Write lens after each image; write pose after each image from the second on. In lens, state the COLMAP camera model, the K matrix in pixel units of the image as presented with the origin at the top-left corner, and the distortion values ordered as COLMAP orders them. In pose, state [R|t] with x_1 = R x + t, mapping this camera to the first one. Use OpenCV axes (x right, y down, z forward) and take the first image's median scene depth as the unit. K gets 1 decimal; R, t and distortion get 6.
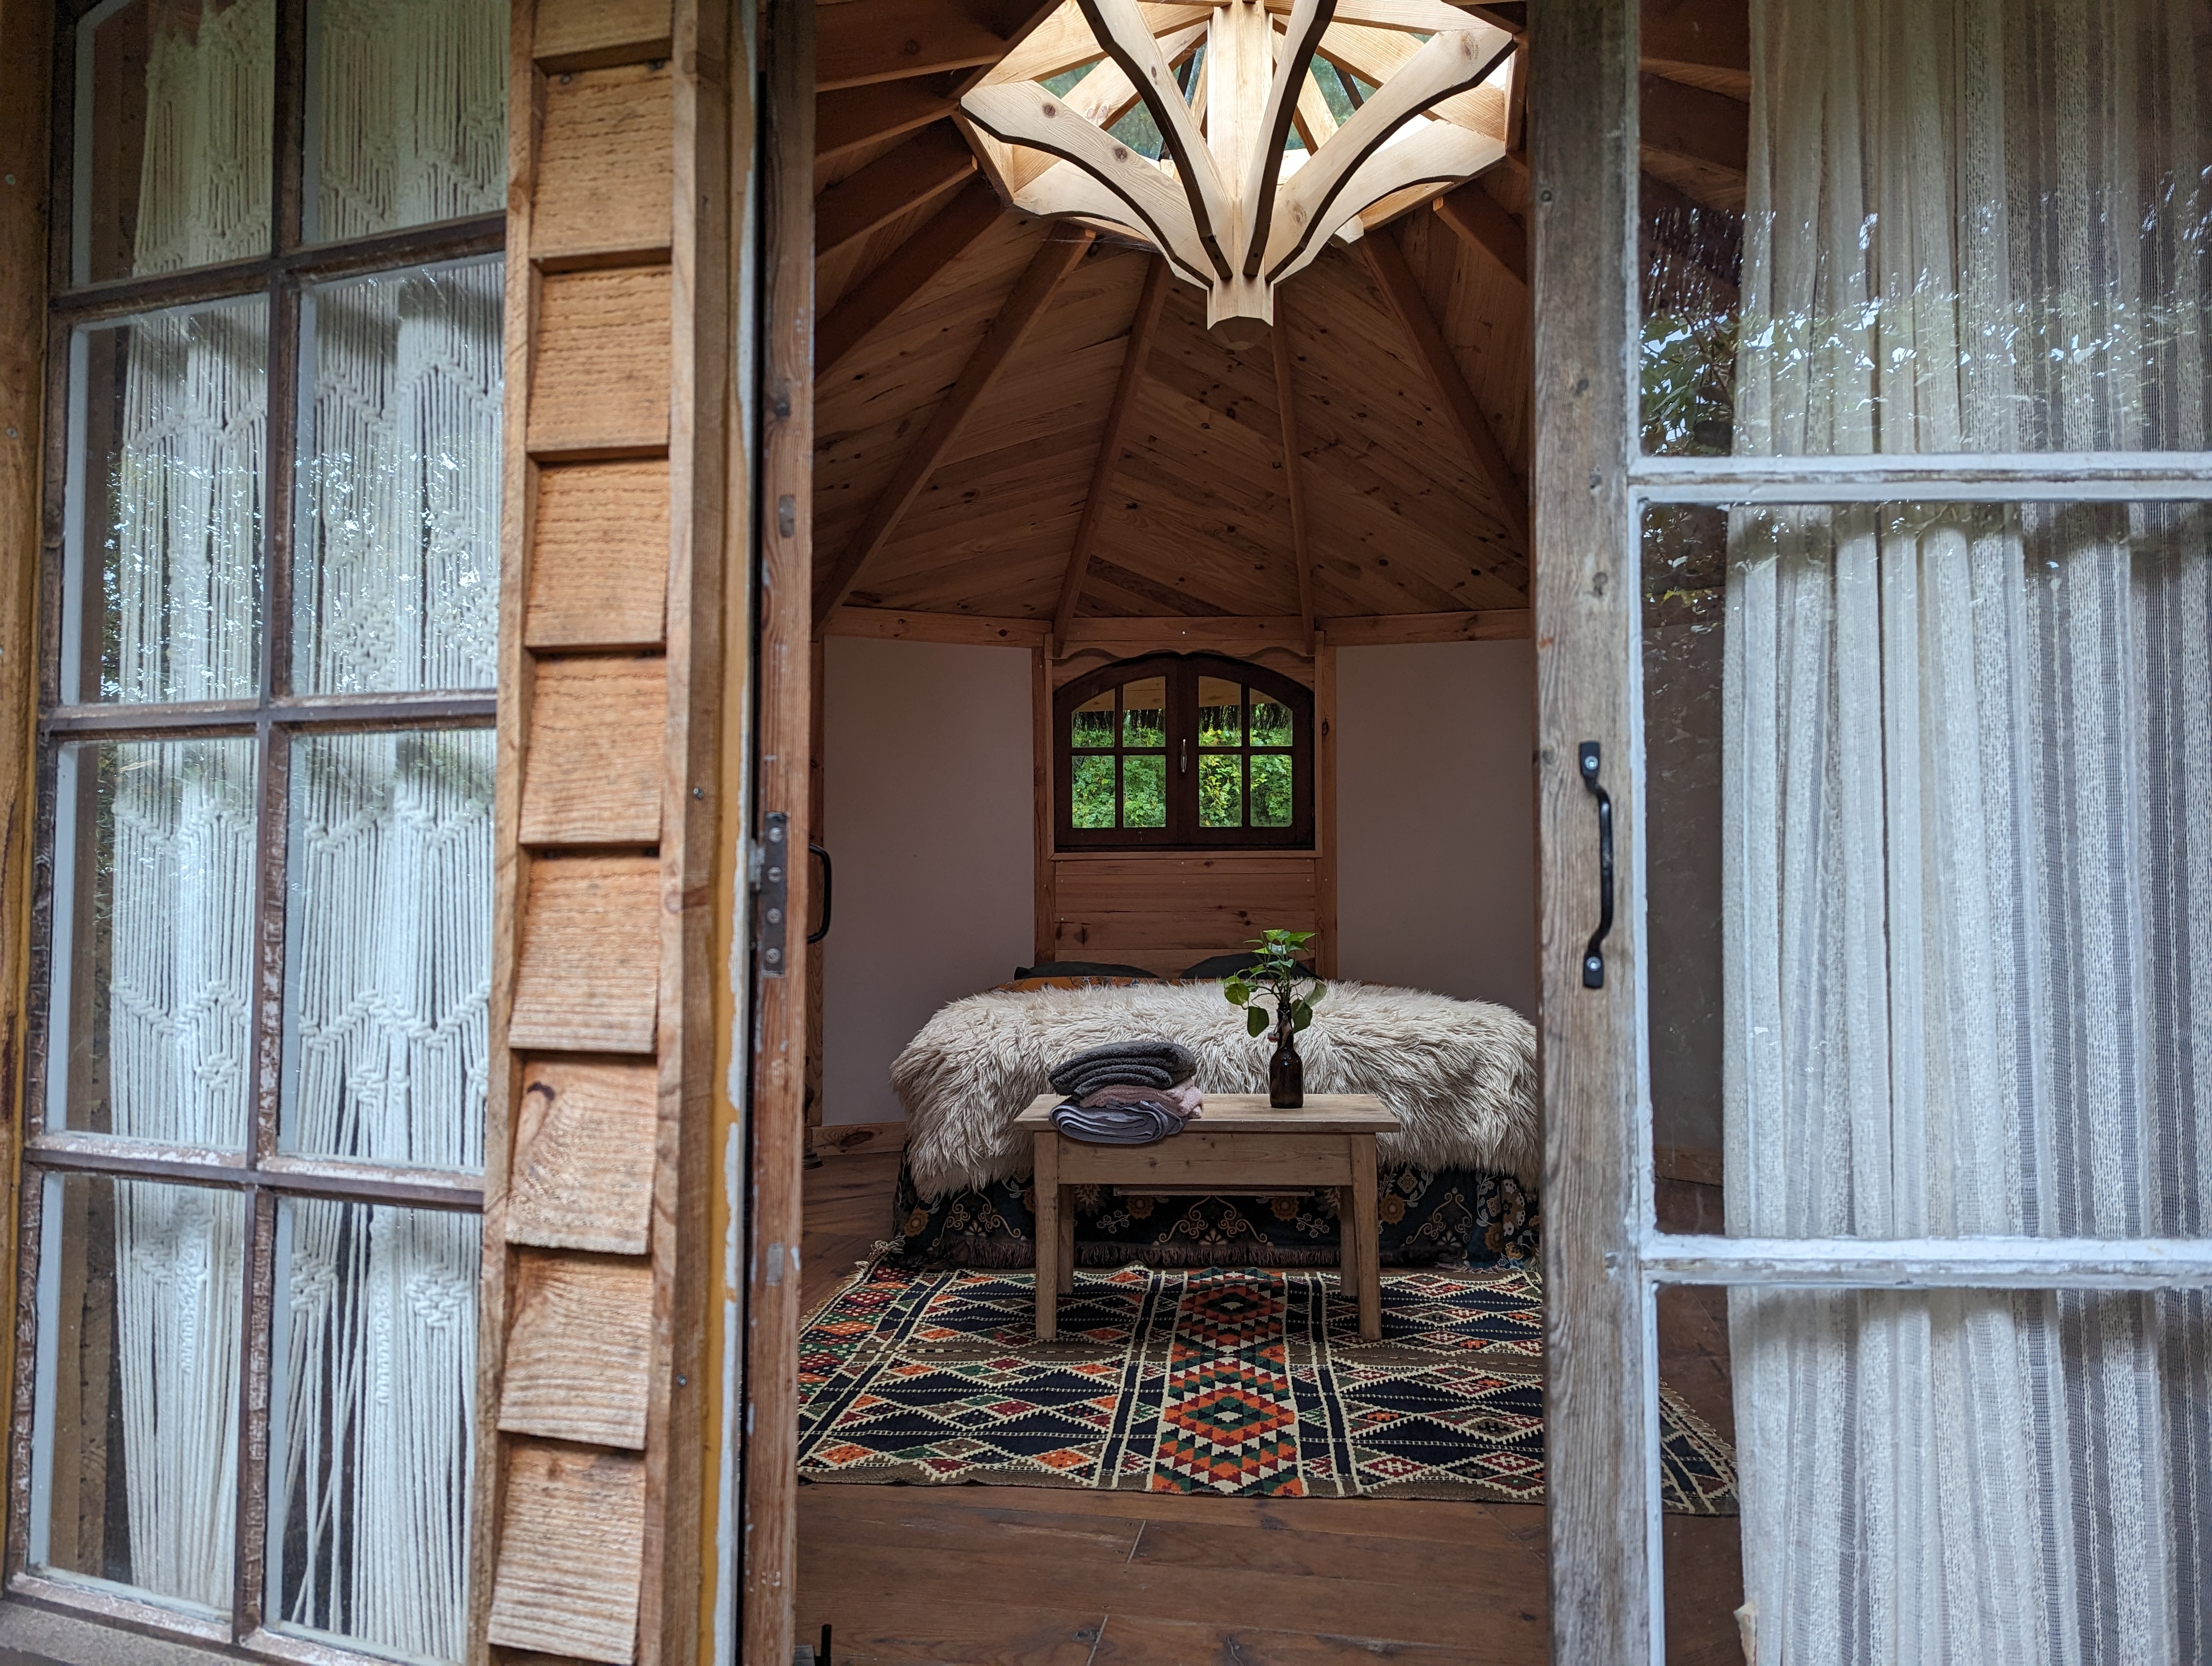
lens RADIAL K [[1545.0, 0, 1096.5], [0, 1545.0, 835.2], [0, 0, 1]] dist [0.052347, -0.035017]
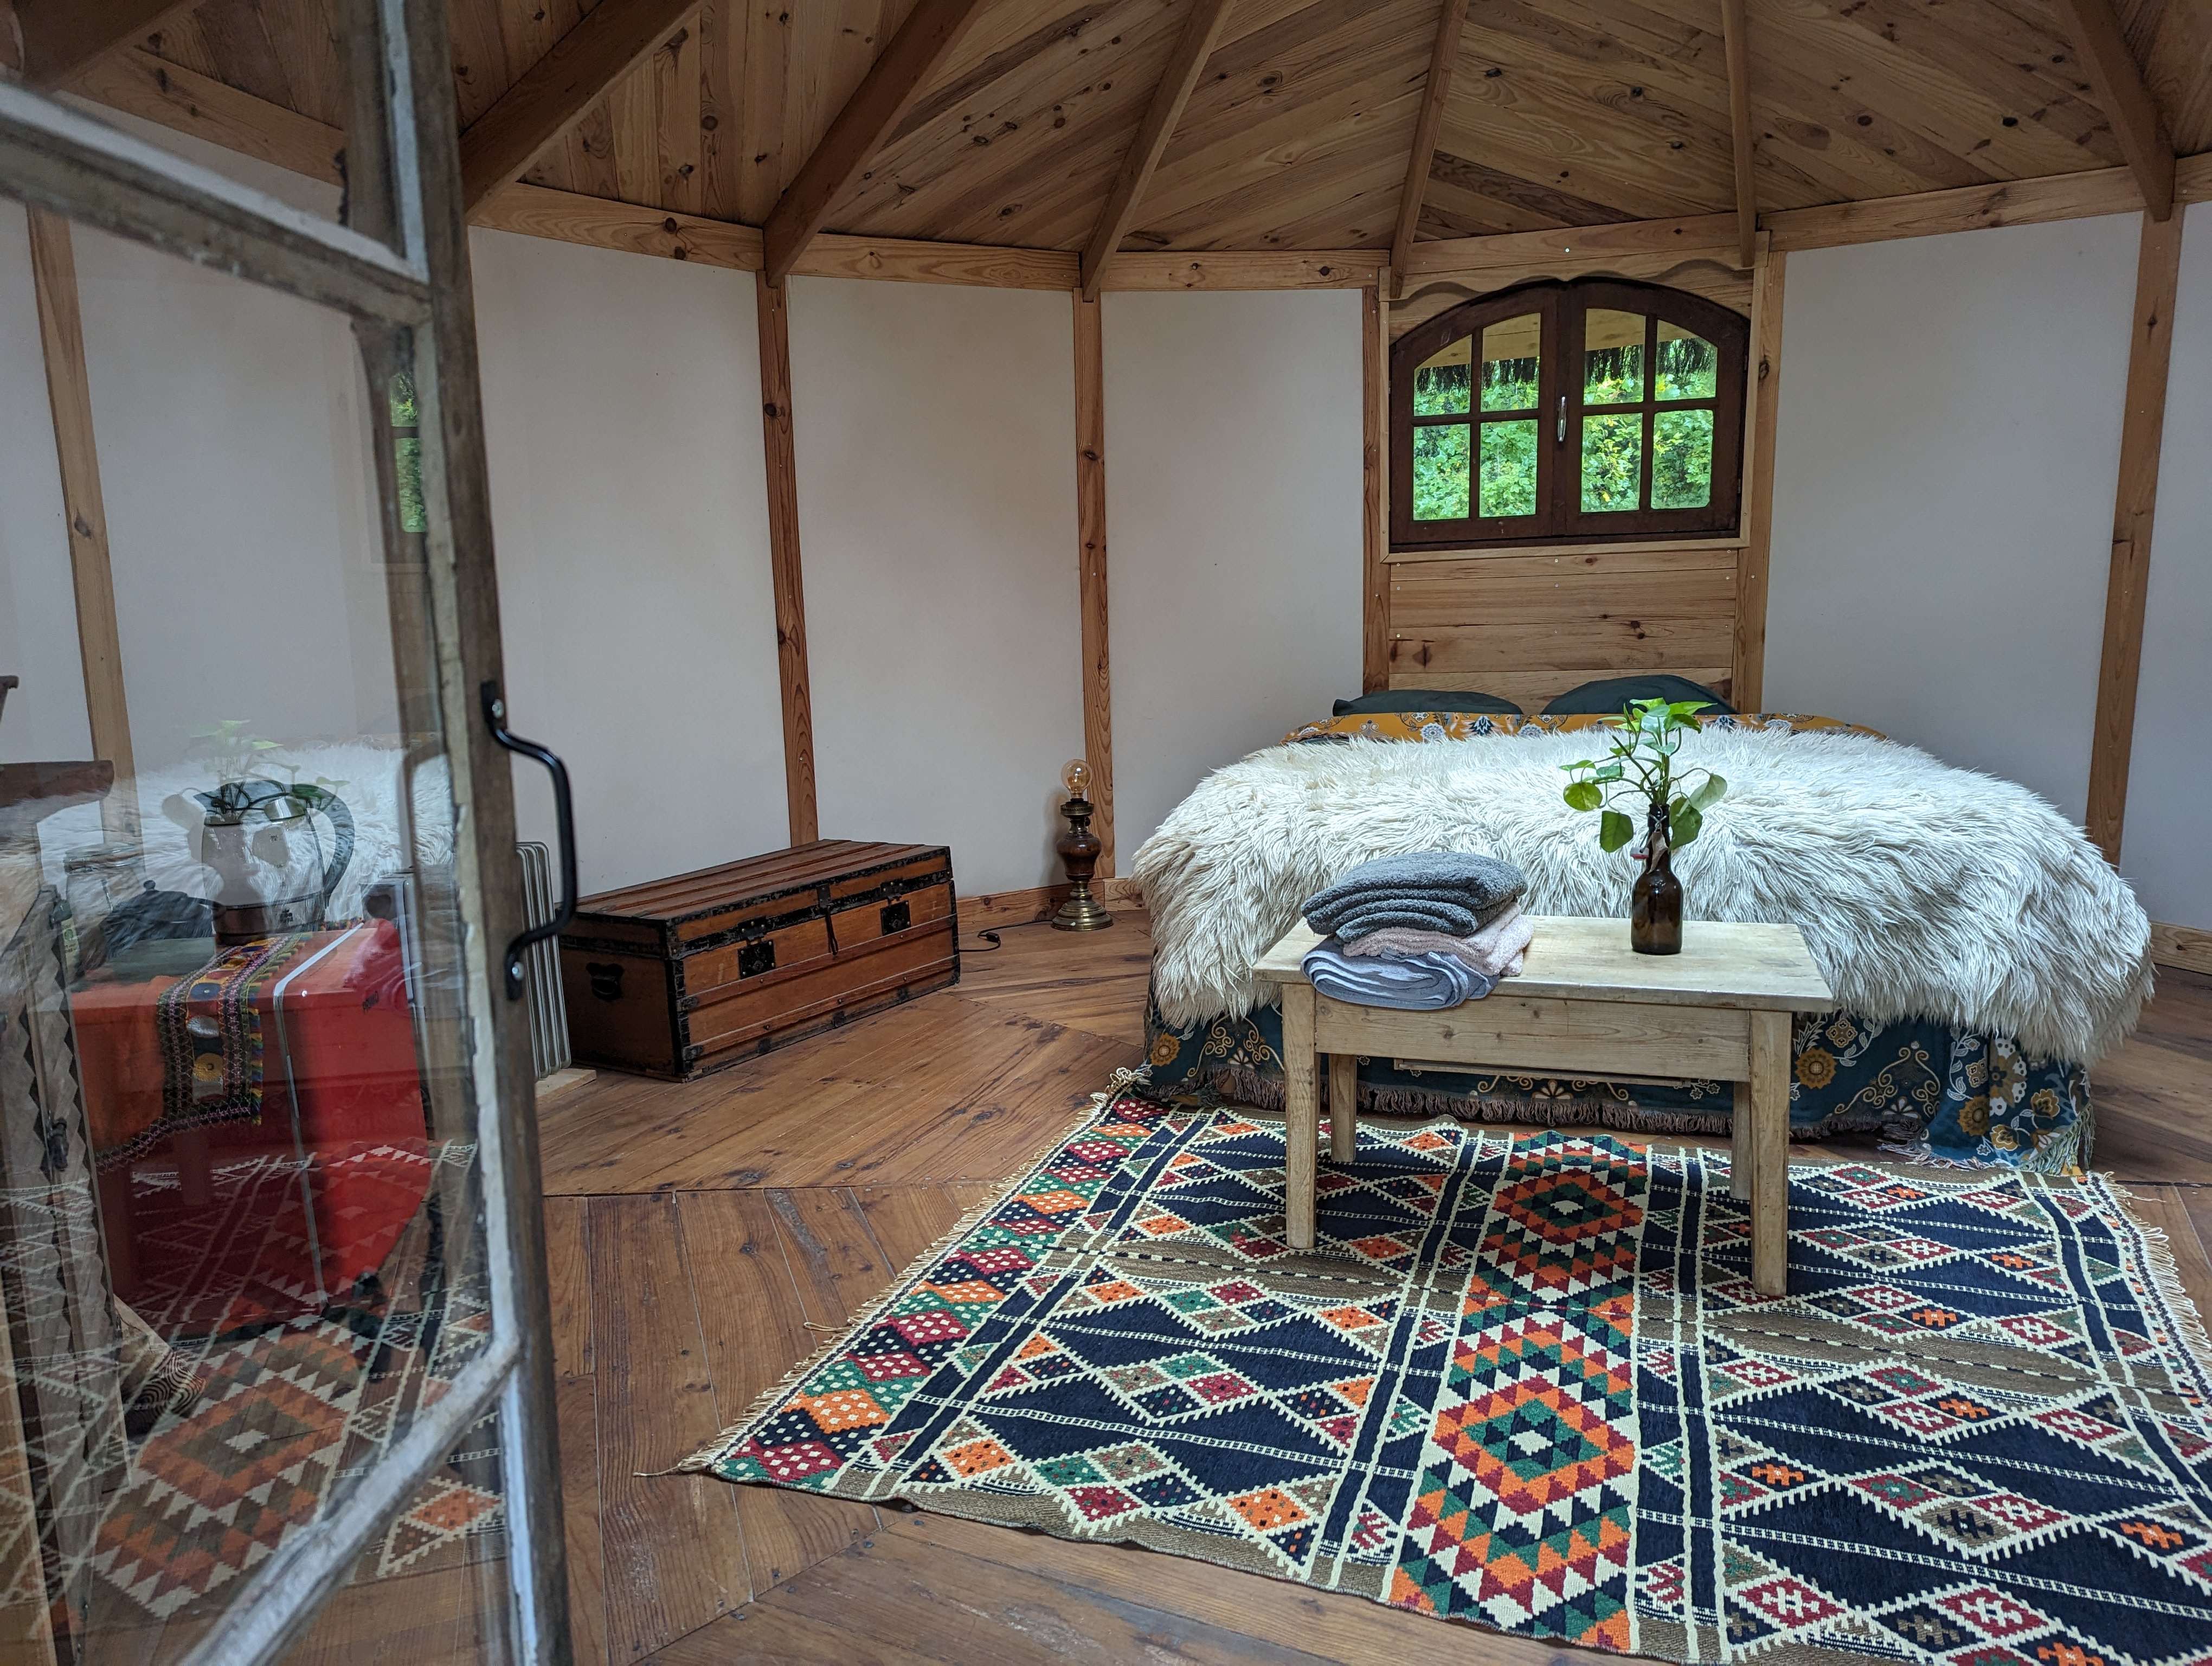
lens RADIAL K [[1545.0, 0, 1082.4], [0, 1545.0, 831.4], [0, 0, 1]] dist [0.052347, -0.035017]
pose [[0.965709, 0.016637, -0.259095, 0.052614], [0.037366, 0.978650, 0.202111, -0.027795], [0.256926, -0.204862, 0.944469, 0.277103]]
